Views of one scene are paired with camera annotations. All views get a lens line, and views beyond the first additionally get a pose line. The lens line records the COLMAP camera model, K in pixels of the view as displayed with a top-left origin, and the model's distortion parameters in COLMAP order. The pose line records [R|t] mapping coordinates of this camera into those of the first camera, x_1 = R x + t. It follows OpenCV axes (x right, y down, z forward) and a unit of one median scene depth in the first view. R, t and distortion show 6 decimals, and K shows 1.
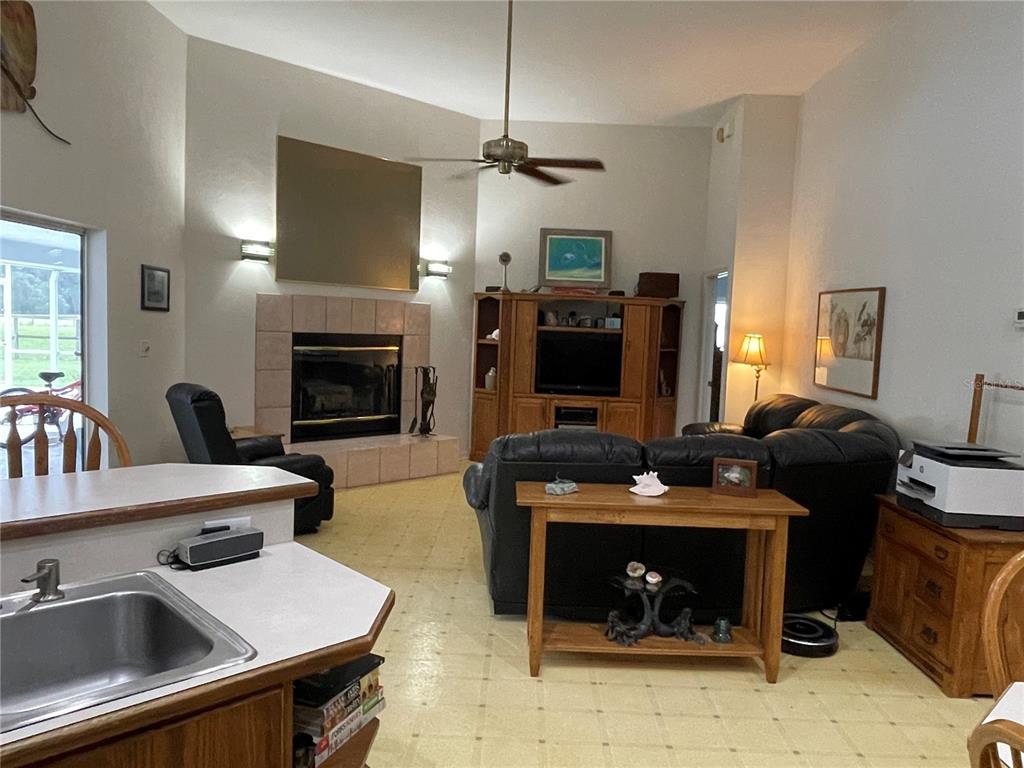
lens RADIAL K [[744.9, 0, 514.0], [0, 744.9, 383.2], [0, 0, 1]] dist [-0.004396, -0.002188]
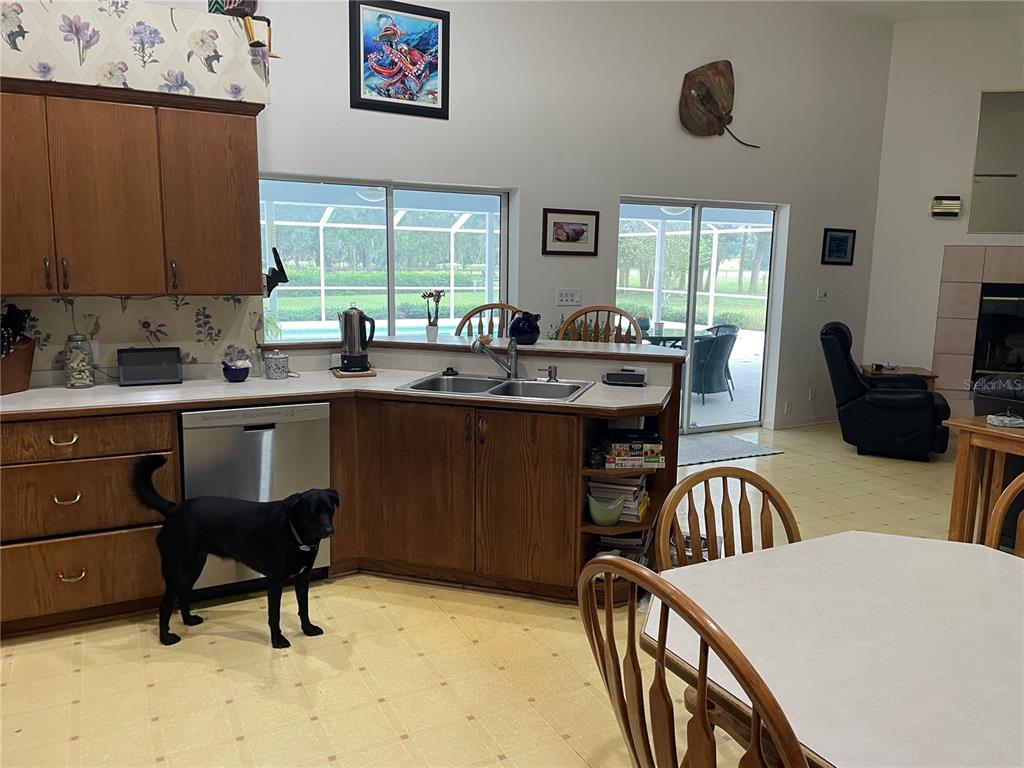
lens RADIAL K [[778.5, 0, 514.7], [0, 778.5, 382.6], [0, 0, 1]] dist [0.074423, -0.090364]
pose [[0.470318, 0.106646, -0.876029, 0.366121], [-0.066816, 0.994125, 0.085151, 0.018641], [0.879964, 0.018484, 0.474681, -0.078340]]
